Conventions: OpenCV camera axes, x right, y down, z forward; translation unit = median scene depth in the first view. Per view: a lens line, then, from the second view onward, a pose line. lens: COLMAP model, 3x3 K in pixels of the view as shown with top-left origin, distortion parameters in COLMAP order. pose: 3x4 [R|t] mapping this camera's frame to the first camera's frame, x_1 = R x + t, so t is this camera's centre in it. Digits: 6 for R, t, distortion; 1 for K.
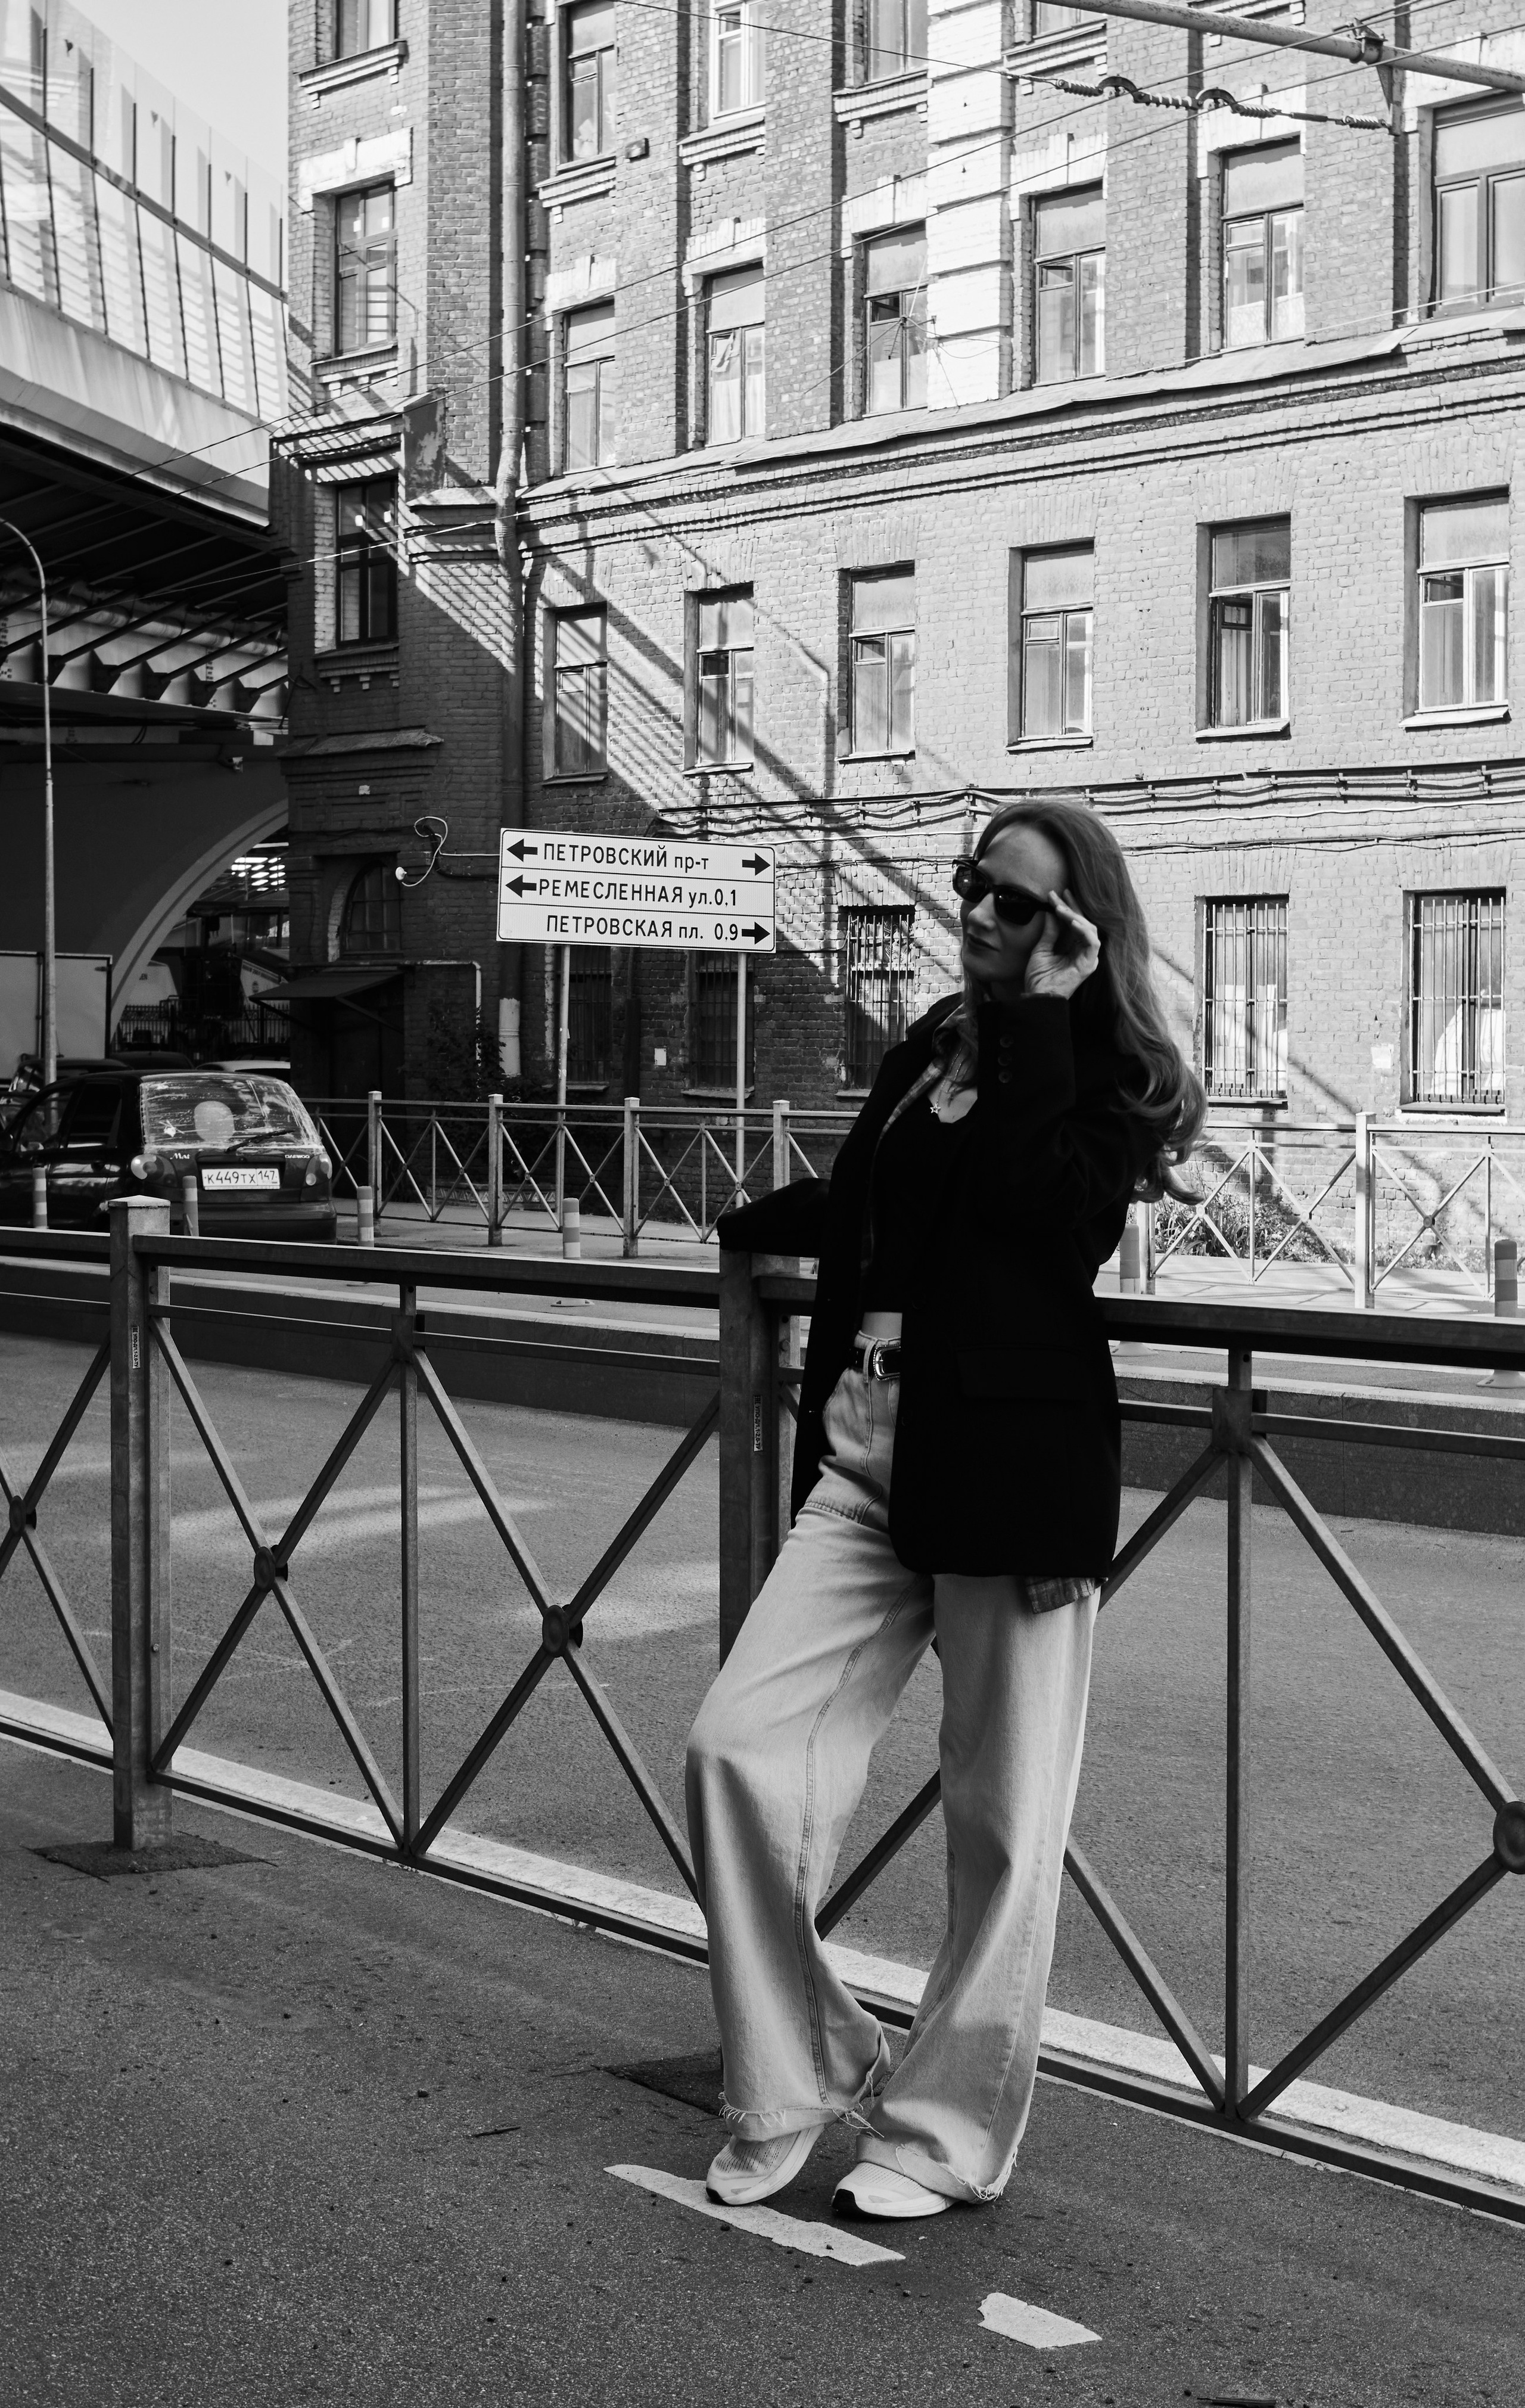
lens RADIAL K [[4164.5, 0, 809.3], [0, 4164.5, 1285.3], [0, 0, 1]] dist [-0.129636, 0.046875]
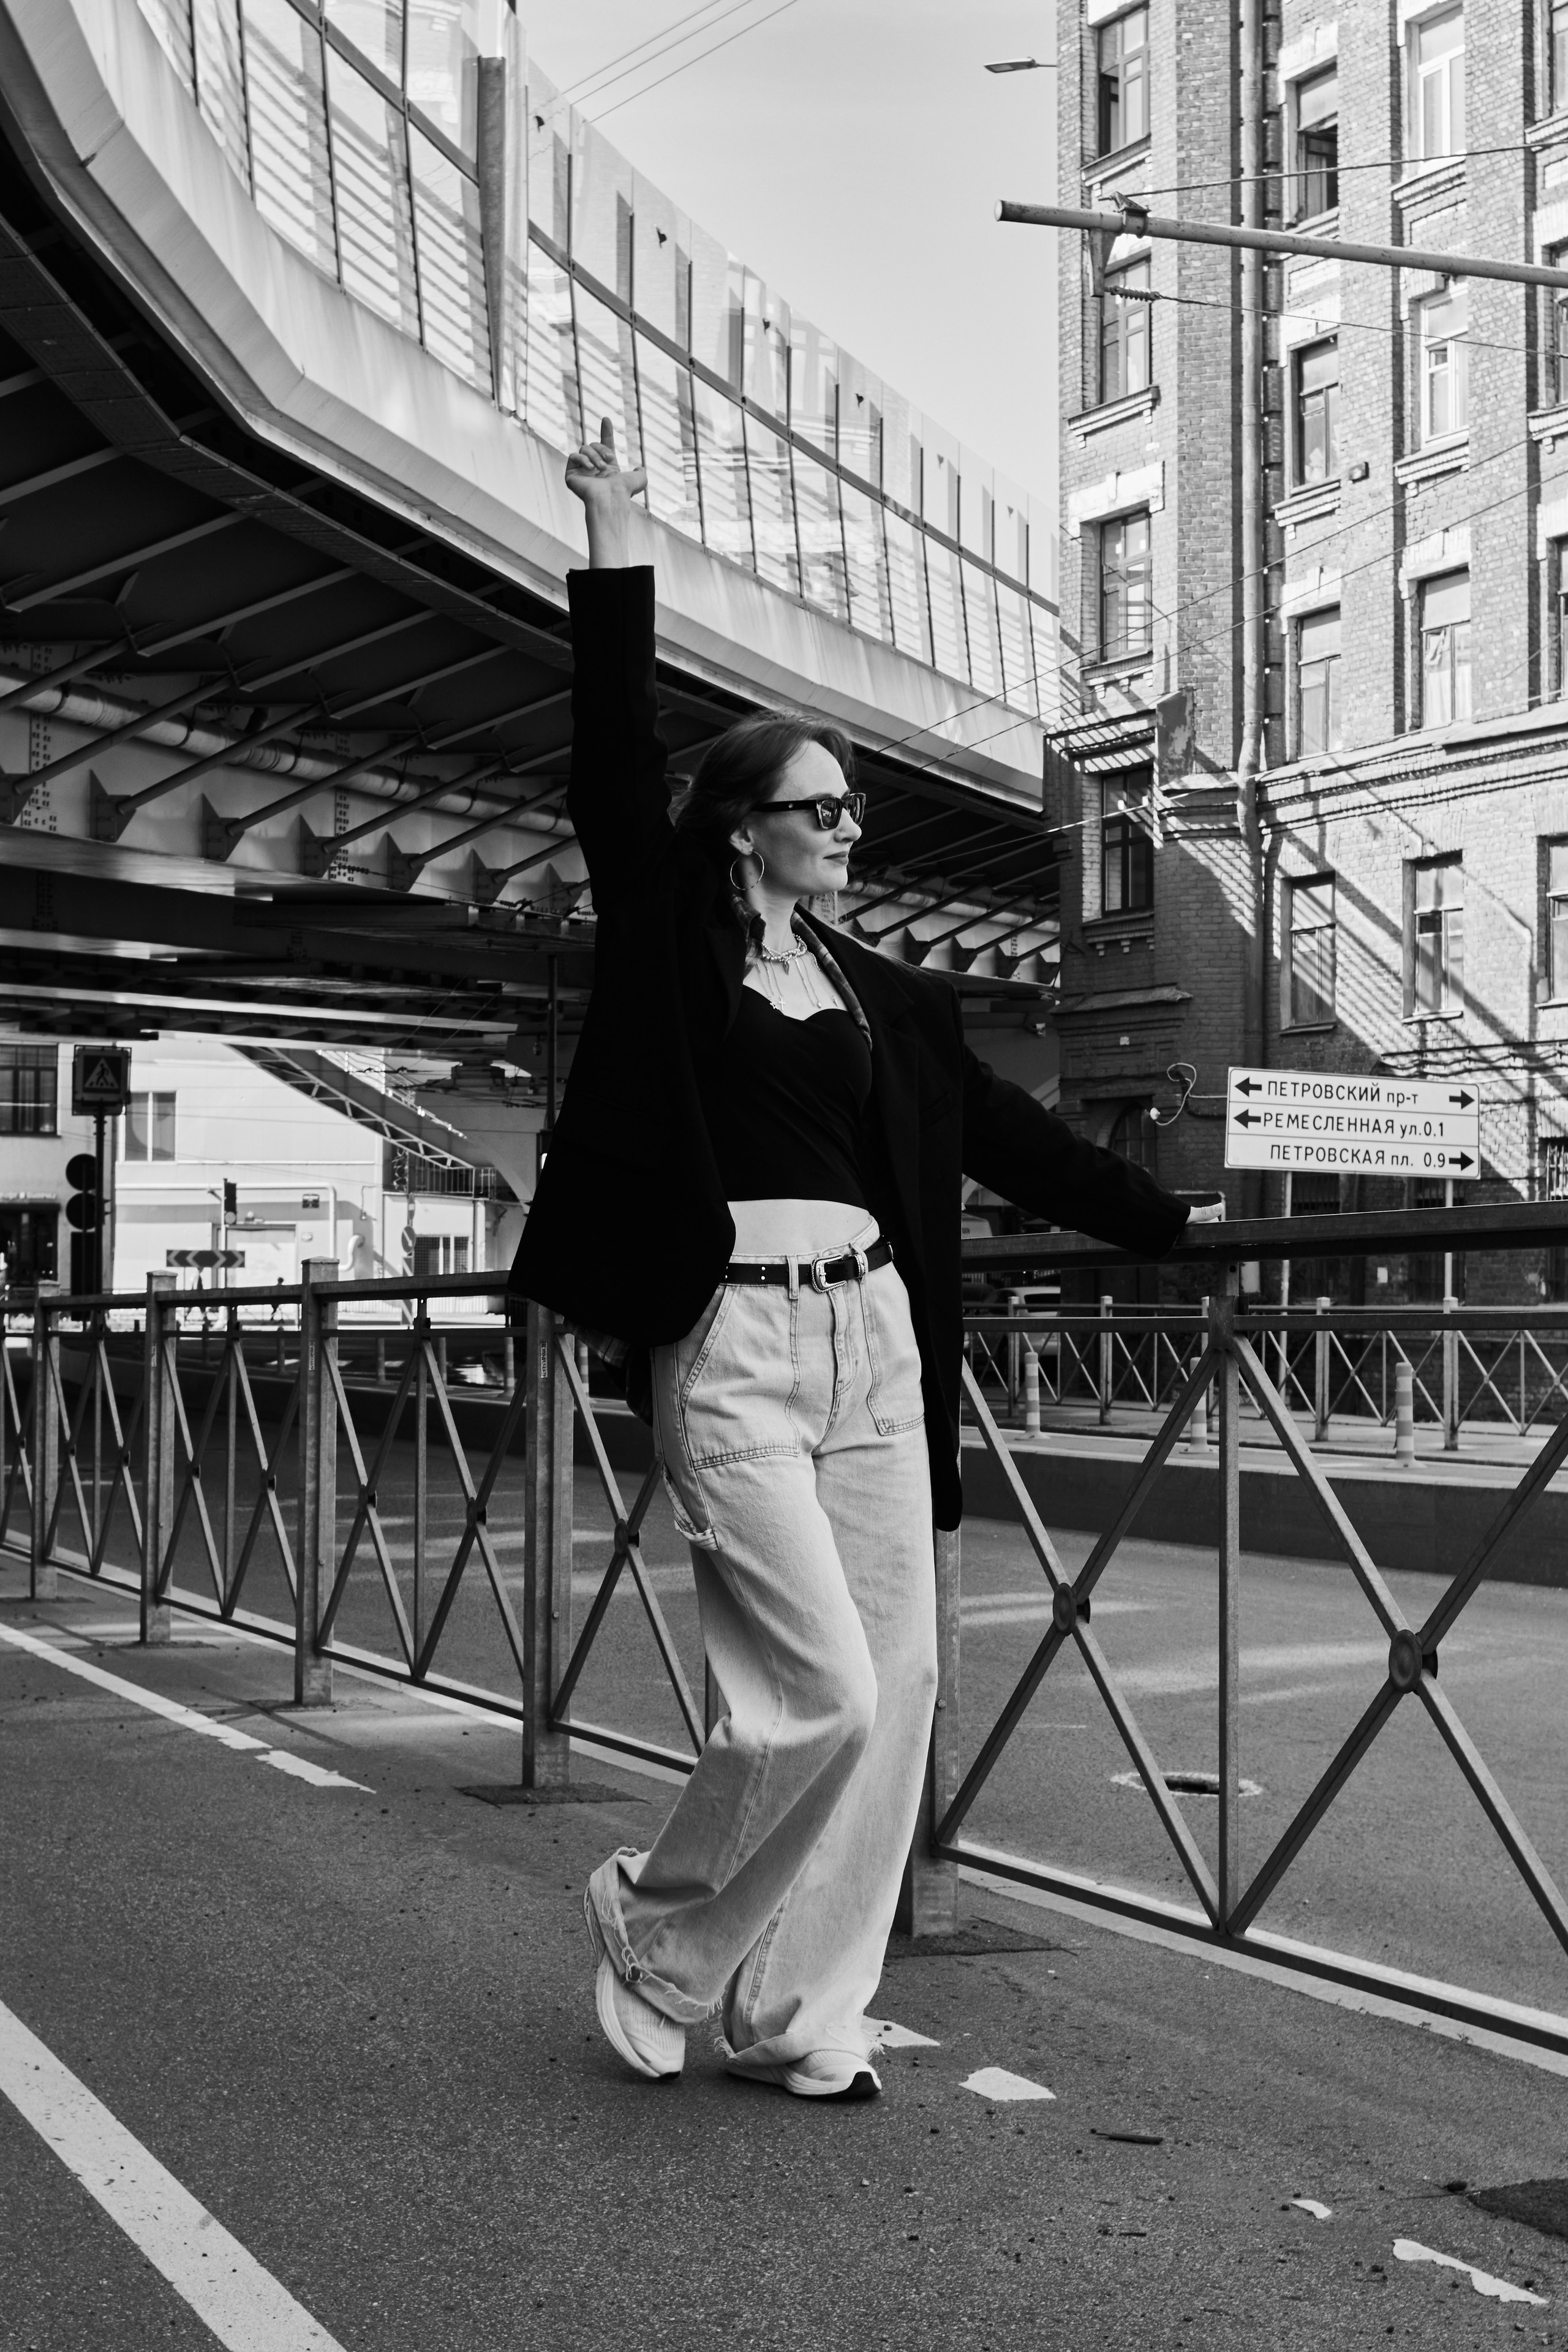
lens RADIAL K [[3733.9, 0, 784.0], [0, 3733.9, 1176.0], [0, 0, 1]] dist [-0.130206, 0.064349]
pose [[0.976193, -0.003799, -0.216869, 0.024285], [-0.015906, 0.995900, -0.089046, 0.010050], [0.216318, 0.090376, 0.972131, -0.004982]]
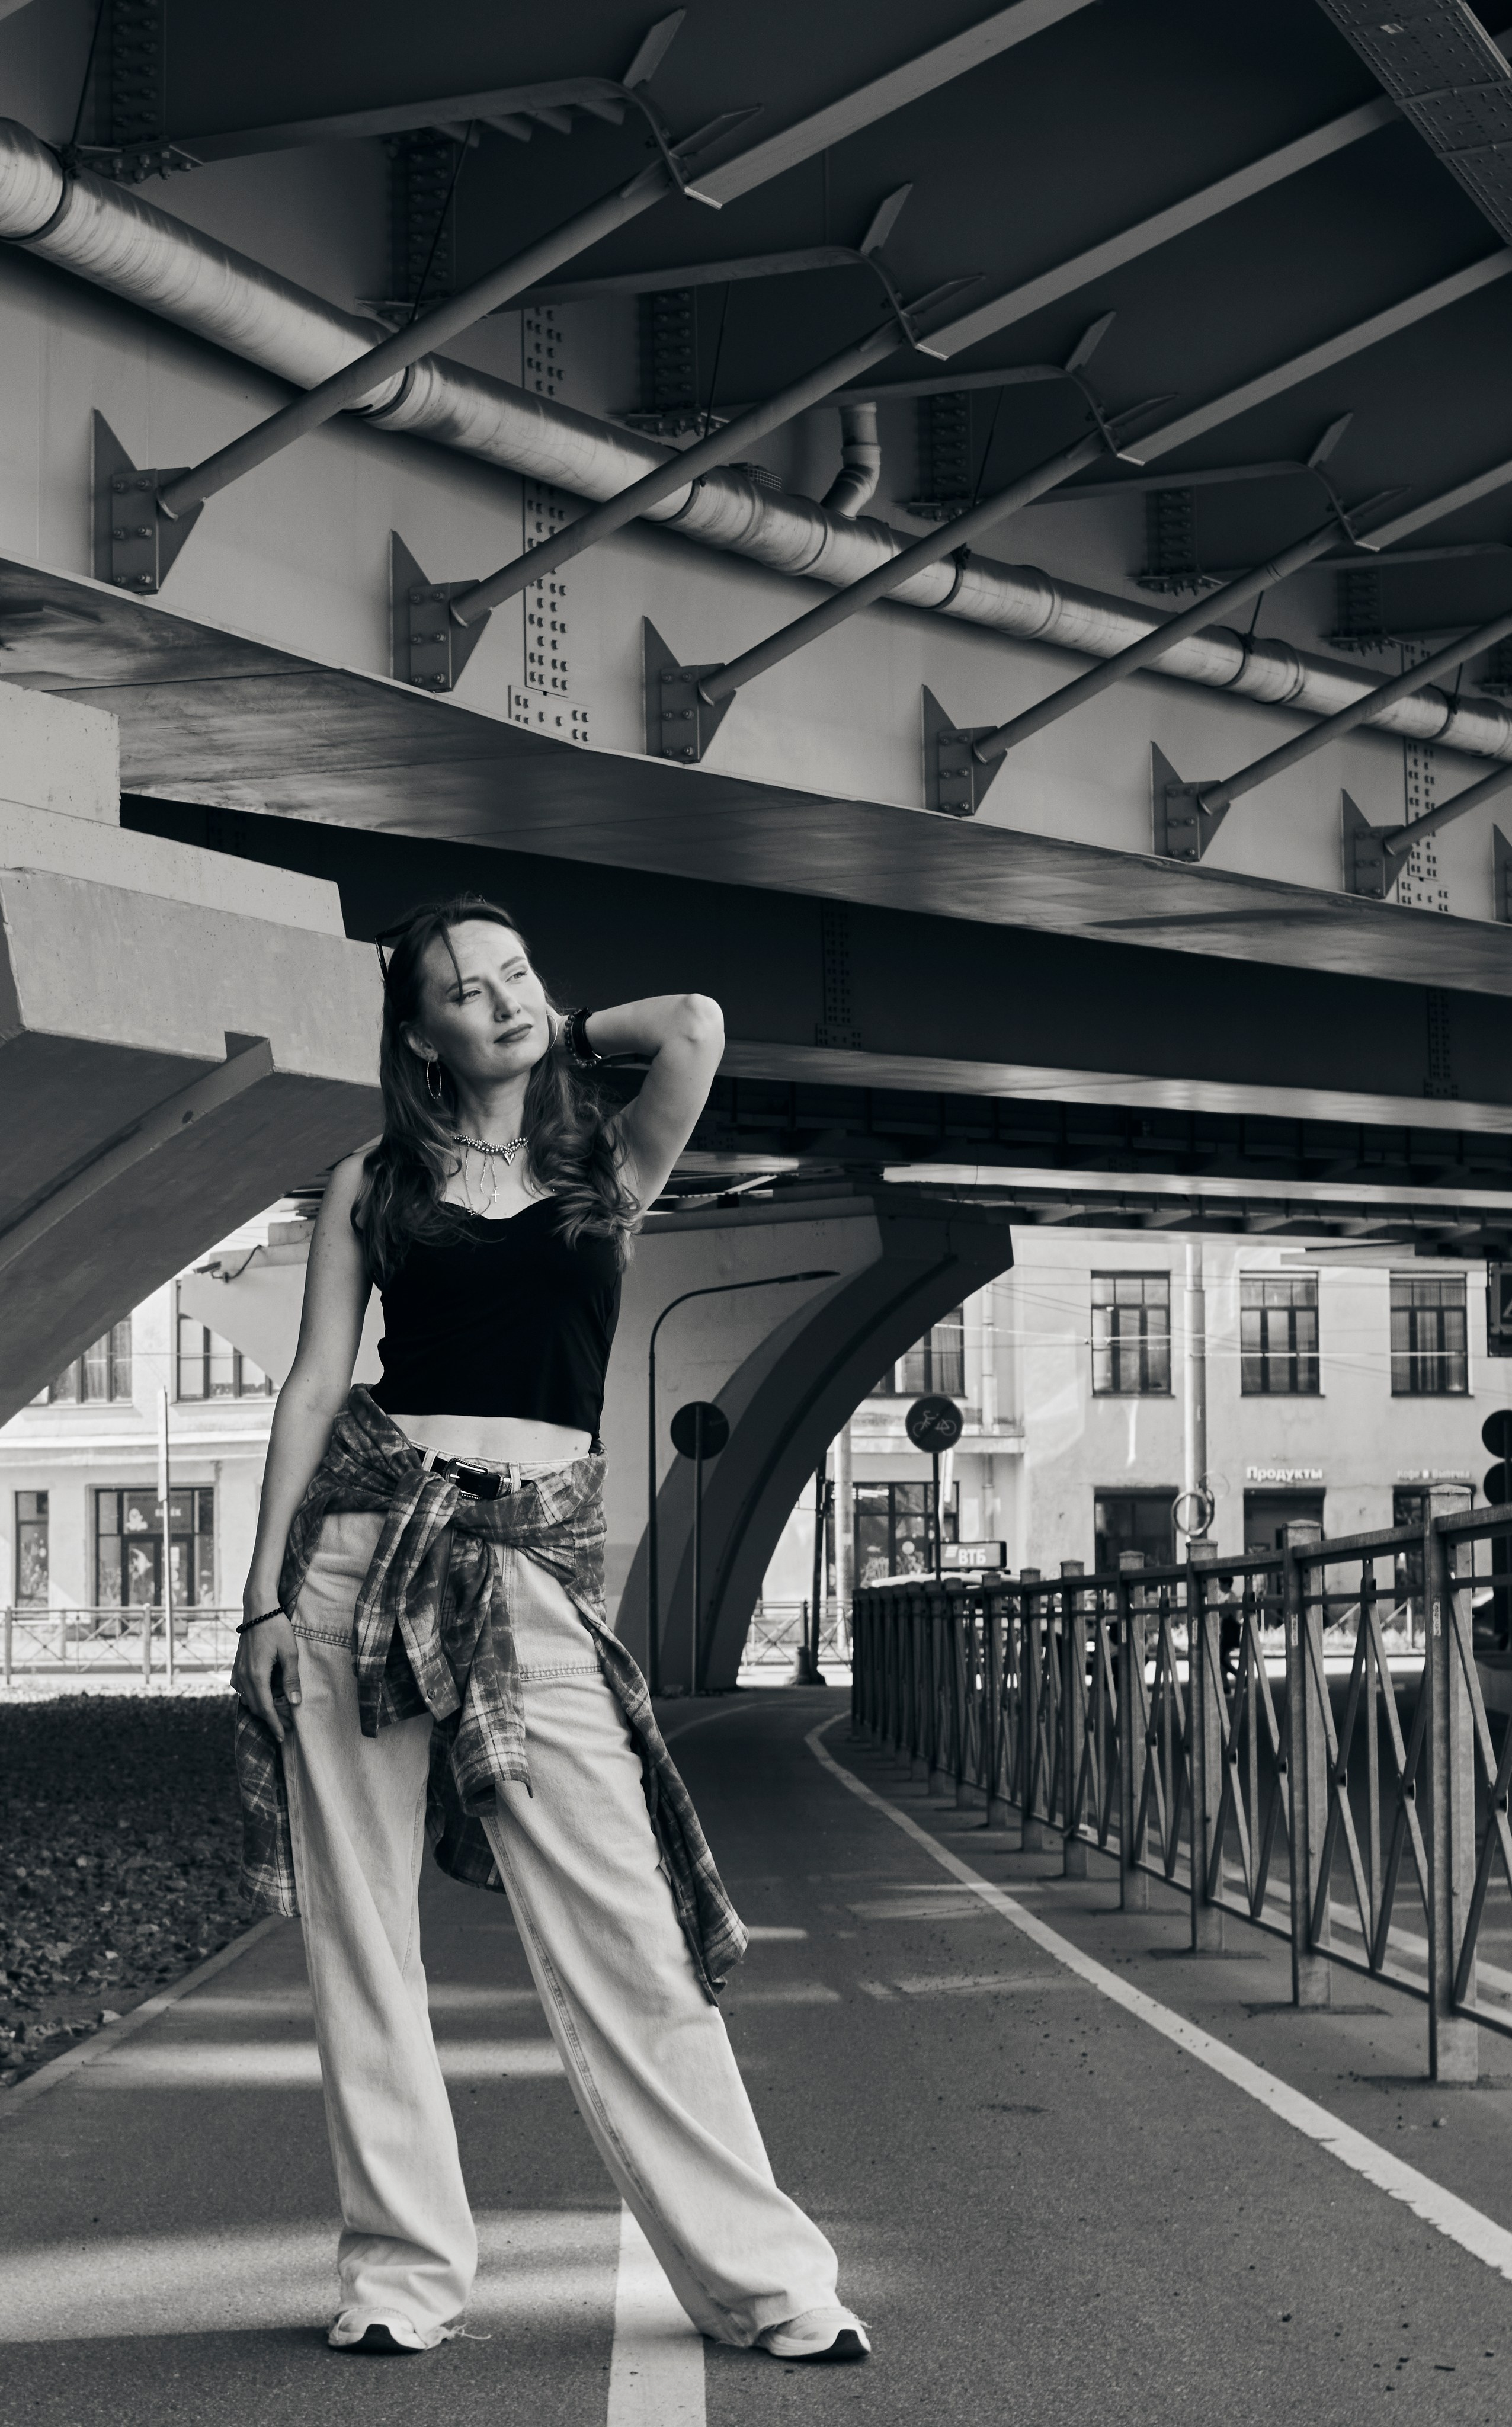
lens RADIAL K [[4648.7, 0, 534.6], [0, 4648.7, 1192.4], [0, 0, 1]] dist [-0.128638, 0.034769]
pose [[0.818513, -0.057542, -0.571599, -0.019645], [-0.027420, 0.989924, -0.138920, 0.008966], [0.573833, 0.129381, 0.808688, 0.096690]]
